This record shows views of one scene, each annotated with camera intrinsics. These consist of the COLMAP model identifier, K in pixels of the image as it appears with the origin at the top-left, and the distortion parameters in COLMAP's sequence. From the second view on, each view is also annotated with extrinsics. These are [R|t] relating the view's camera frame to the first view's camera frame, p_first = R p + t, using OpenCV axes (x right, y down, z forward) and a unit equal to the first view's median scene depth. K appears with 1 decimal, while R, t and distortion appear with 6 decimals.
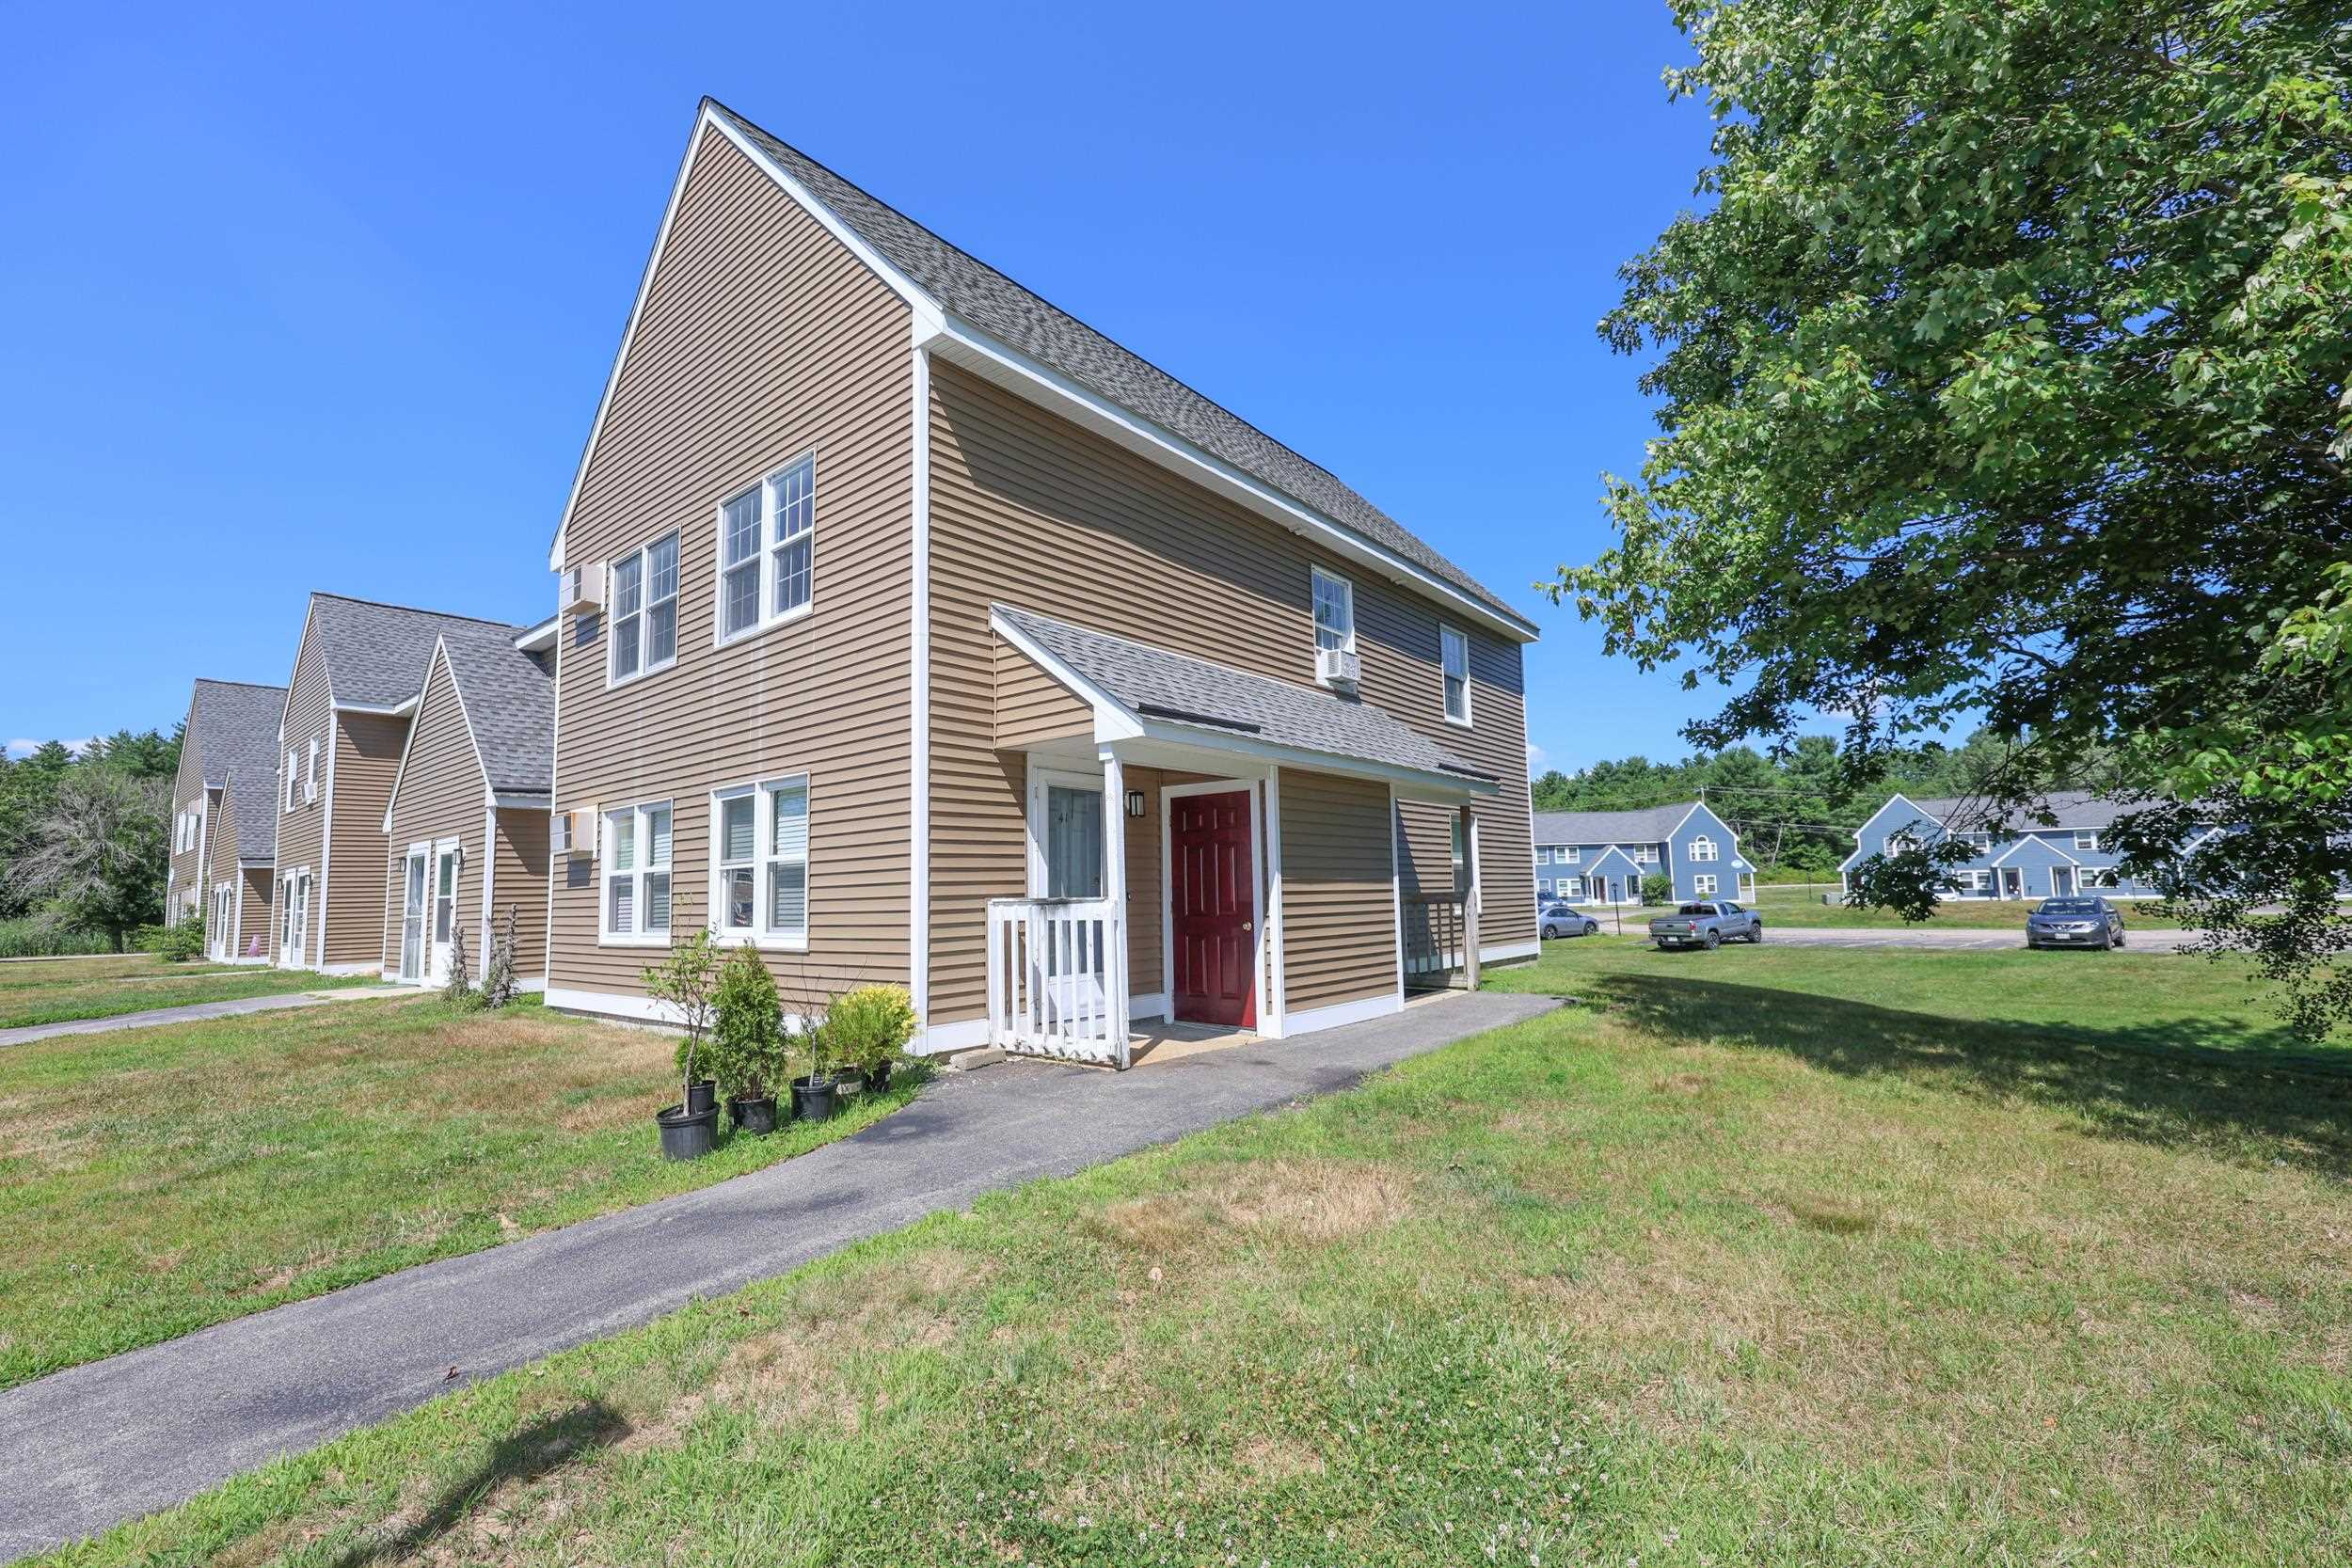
lens RADIAL K [[981.3, 0, 1189.1], [0, 981.3, 789.6], [0, 0, 1]] dist [0.002496, -0.000030]
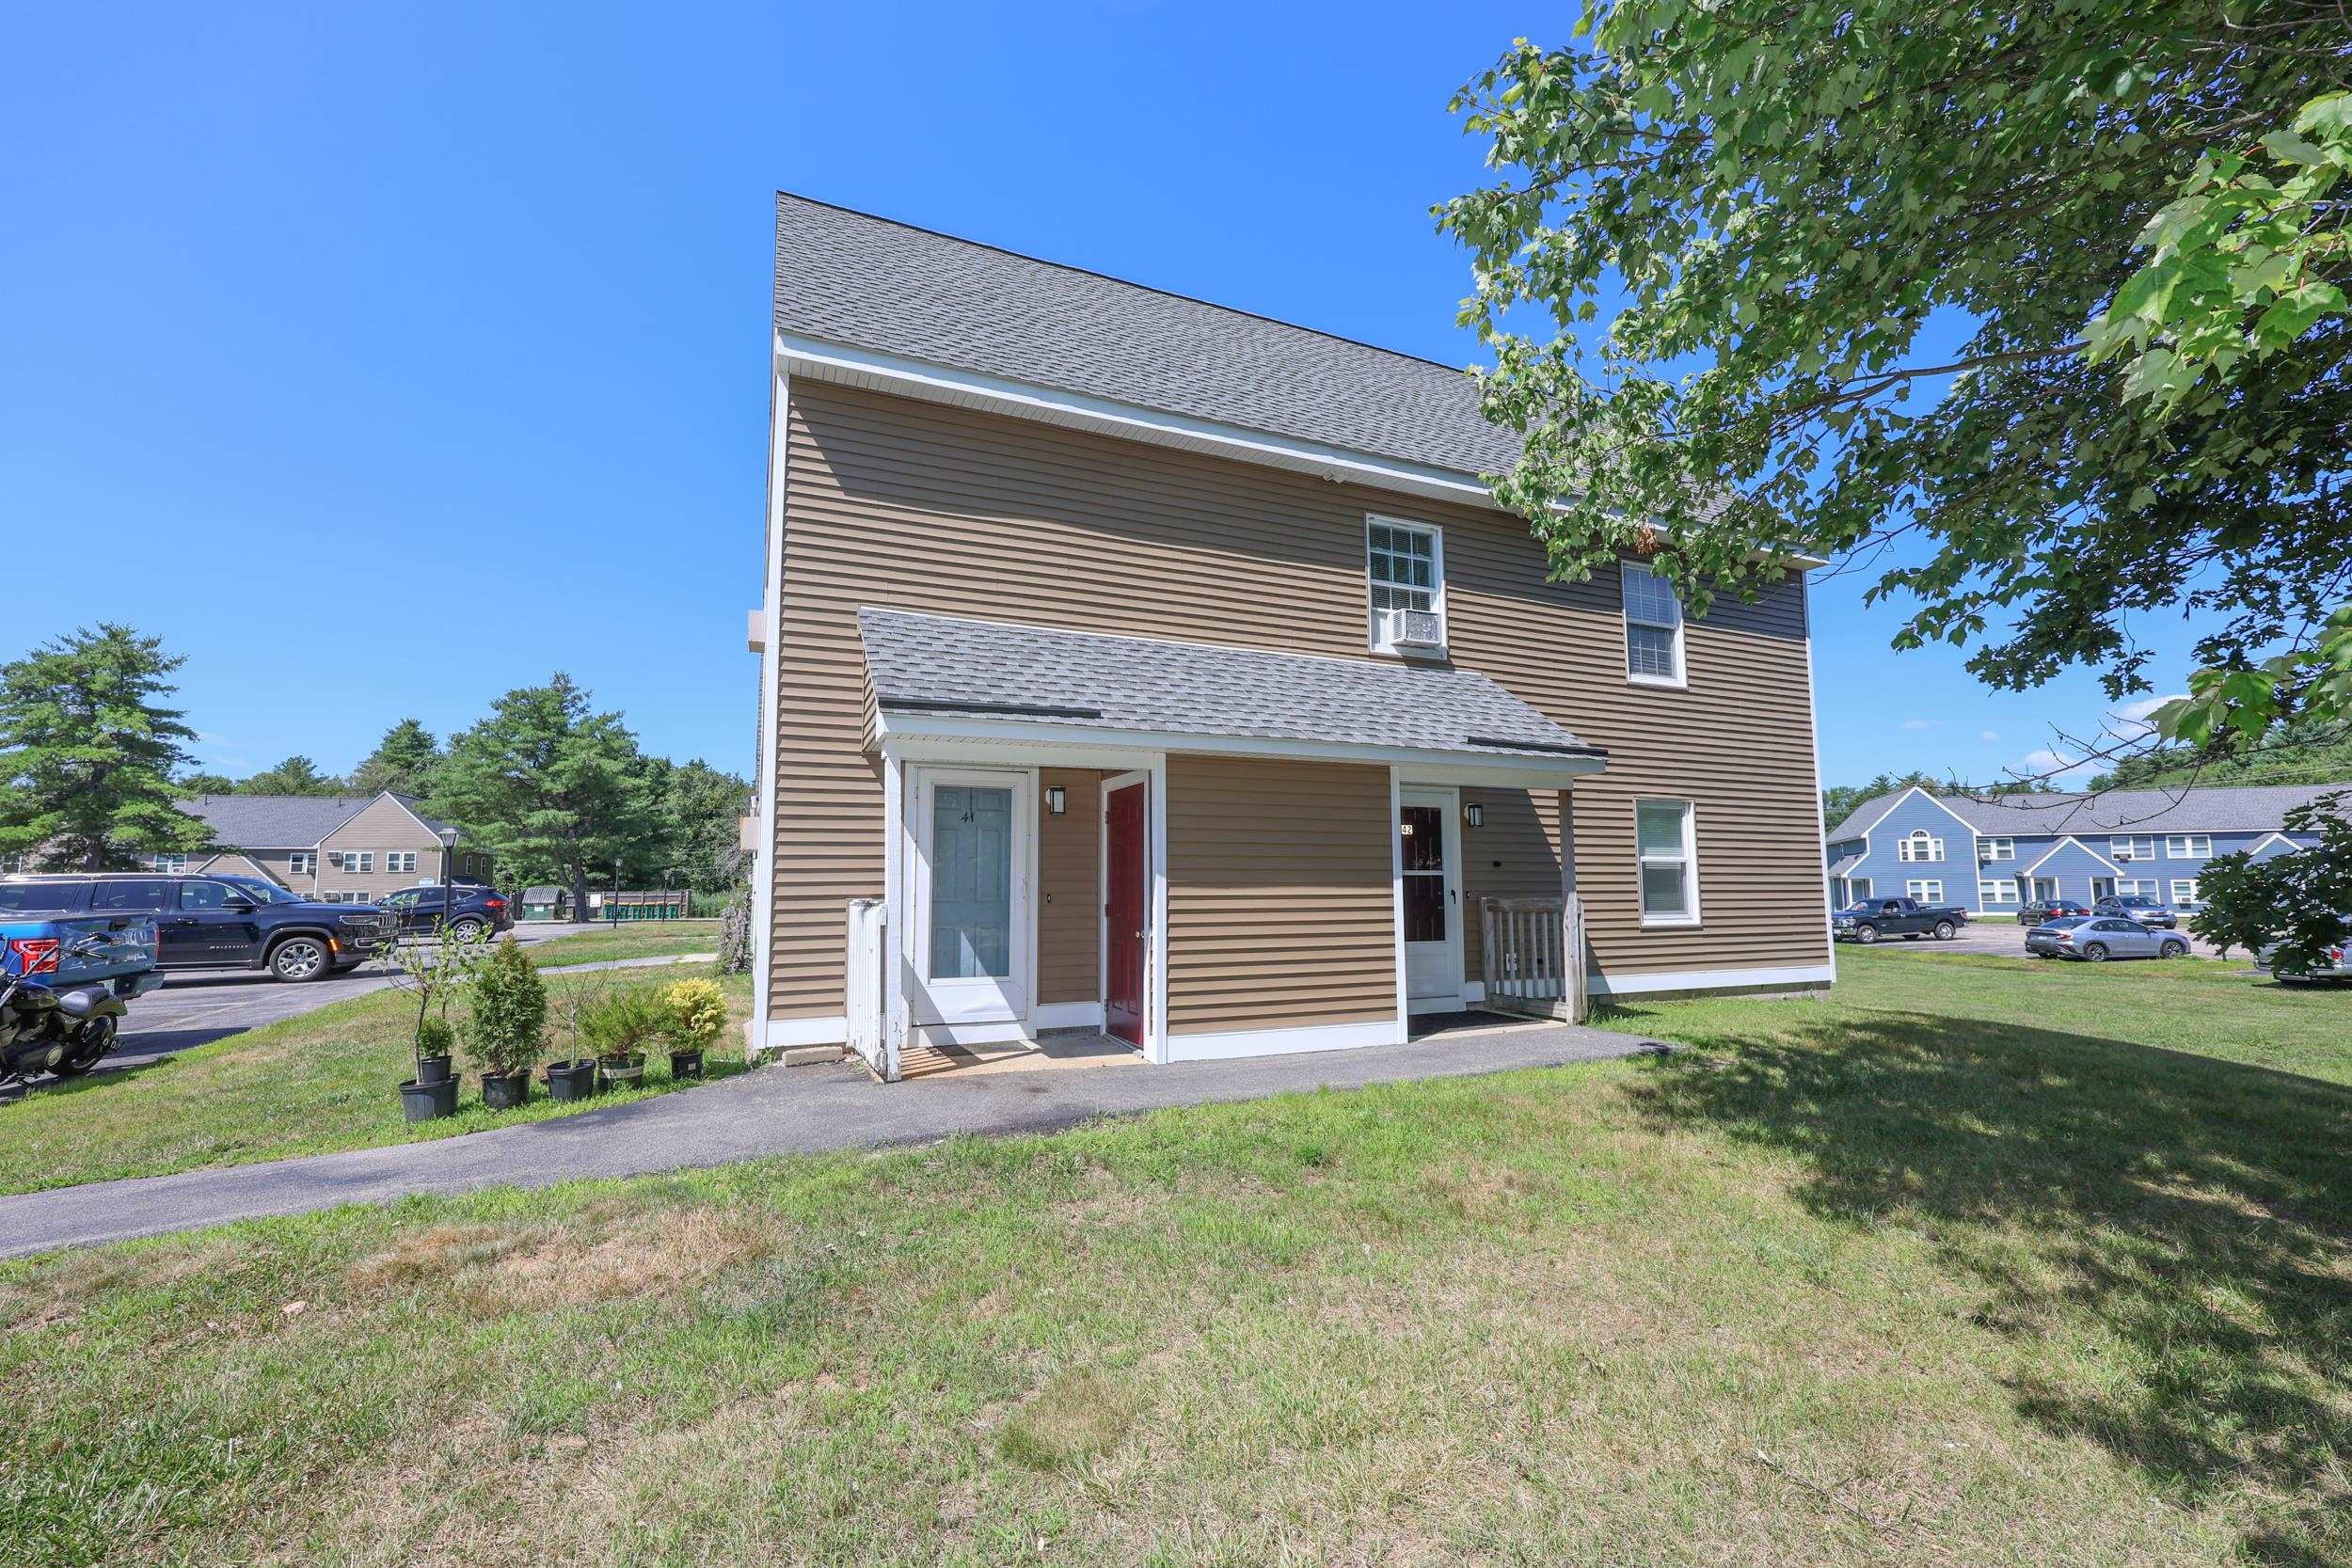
lens RADIAL K [[981.3, 0, 1189.1], [0, 981.3, 789.6], [0, 0, 1]] dist [0.002496, -0.000030]
pose [[0.899149, -0.026999, -0.436809, 0.466523], [0.030532, 0.999533, 0.001068, 0.008048], [0.436577, -0.014297, 0.899553, 0.209274]]
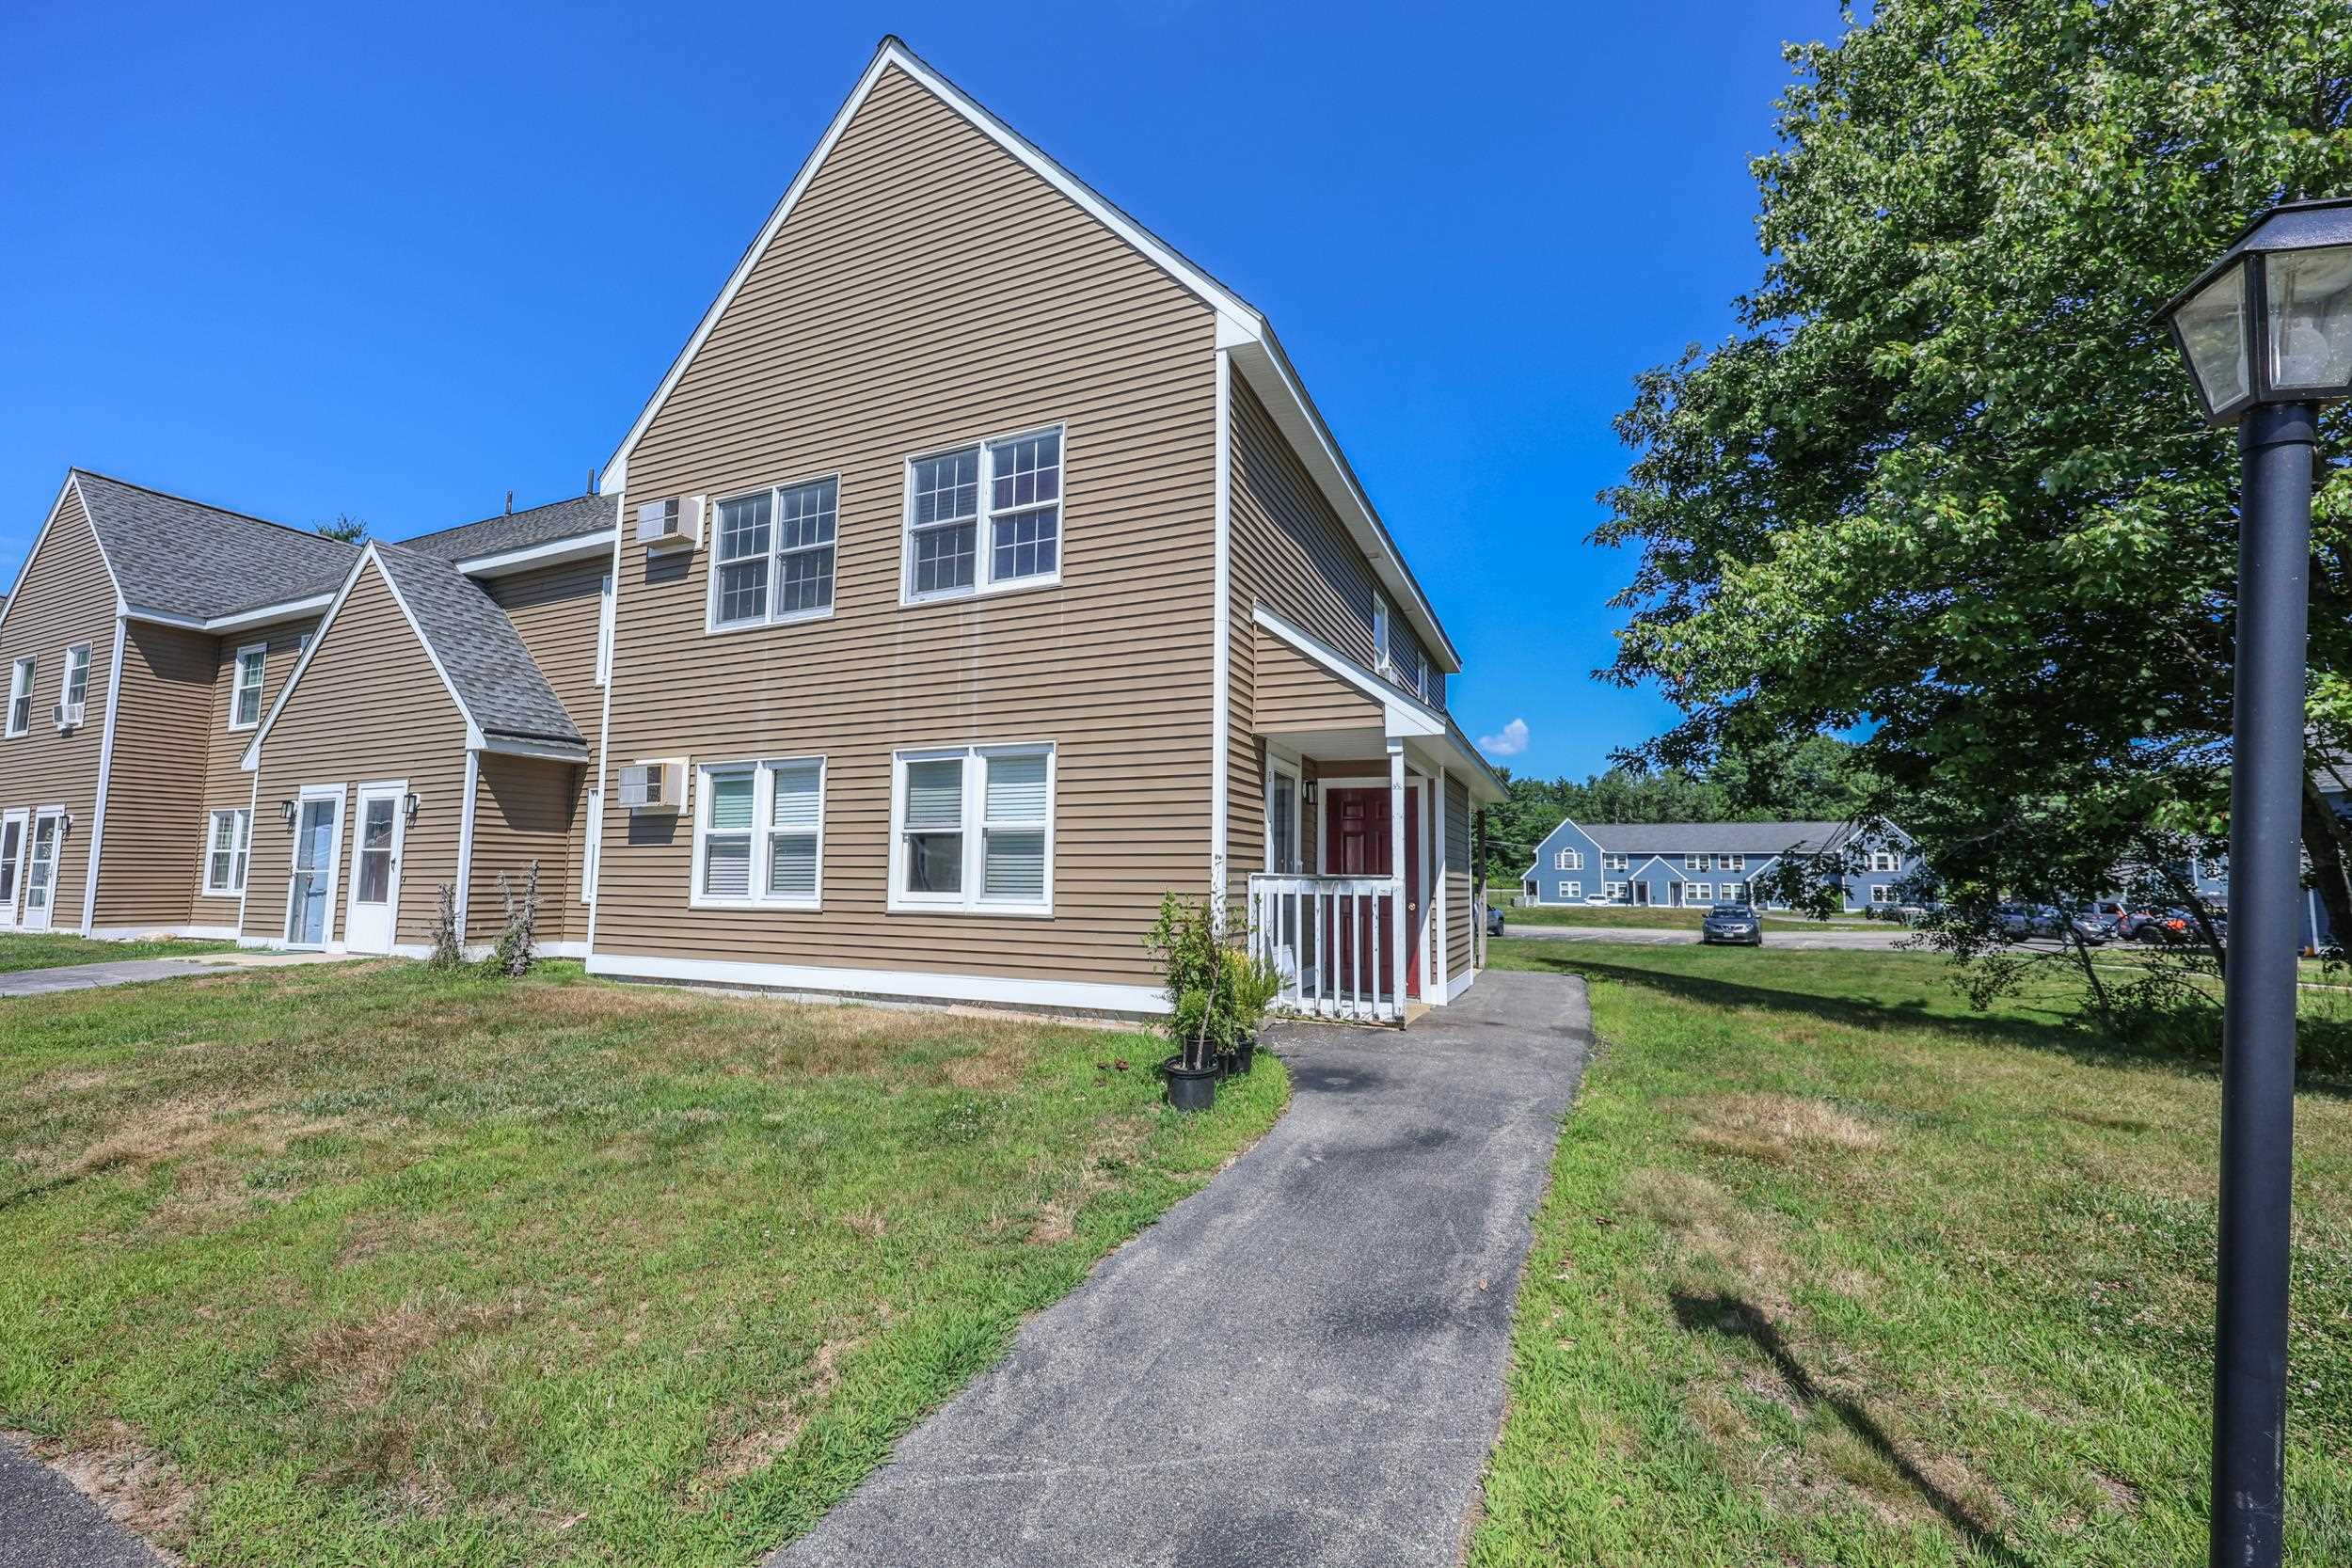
lens RADIAL K [[928.3, 0, 1174.1], [0, 928.3, 794.9], [0, 0, 1]] dist [-0.003854, -0.000454]
pose [[0.962358, 0.060271, 0.265016, -0.455420], [-0.062809, 0.998025, 0.001105, 0.024749], [-0.264426, -0.017709, 0.964243, 0.037508]]
